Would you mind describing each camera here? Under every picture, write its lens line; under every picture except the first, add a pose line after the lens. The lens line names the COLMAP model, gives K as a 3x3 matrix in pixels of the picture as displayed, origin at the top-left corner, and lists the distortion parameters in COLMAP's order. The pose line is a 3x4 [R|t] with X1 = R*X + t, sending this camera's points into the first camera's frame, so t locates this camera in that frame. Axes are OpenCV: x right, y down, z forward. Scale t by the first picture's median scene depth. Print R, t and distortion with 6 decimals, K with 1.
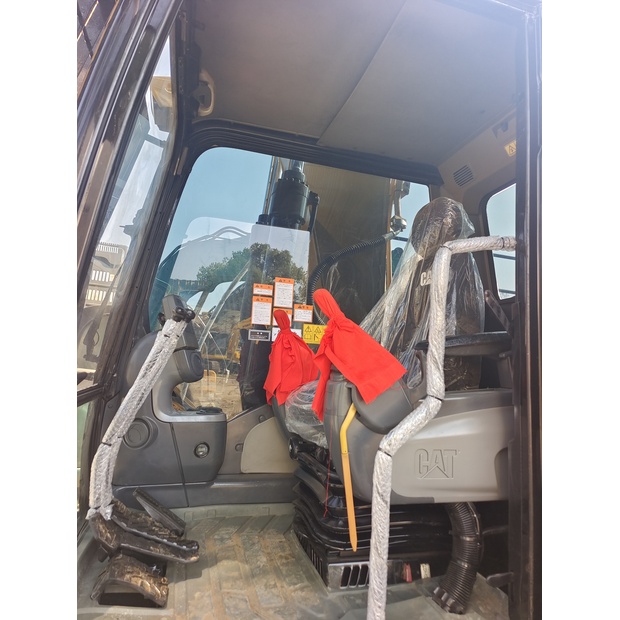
lens RADIAL K [[424.5, 0, 310.8], [0, 424.5, 310.9], [0, 0, 1]] dist [0.072950, -0.086534]
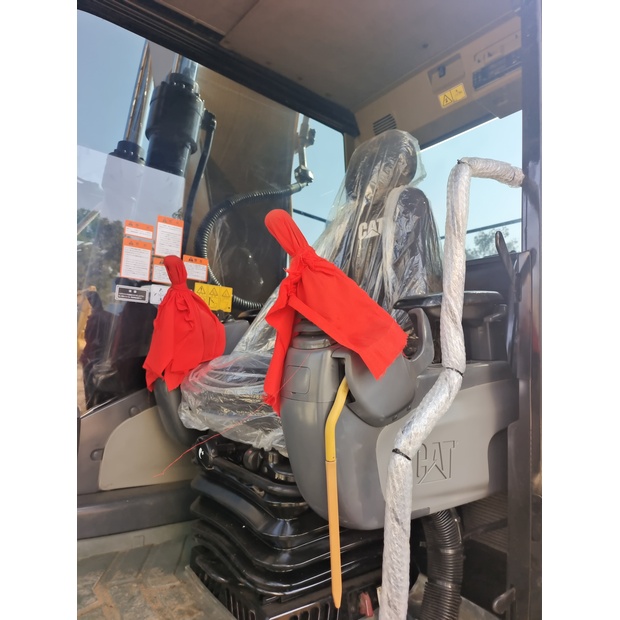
lens RADIAL K [[424.5, 0, 310.8], [0, 424.5, 310.9], [0, 0, 1]] dist [0.072950, -0.086534]
pose [[0.931695, 0.034163, 0.361632, -0.126749], [-0.047516, 0.998475, 0.028094, 0.064437], [-0.360121, -0.043358, 0.931897, 0.291233]]
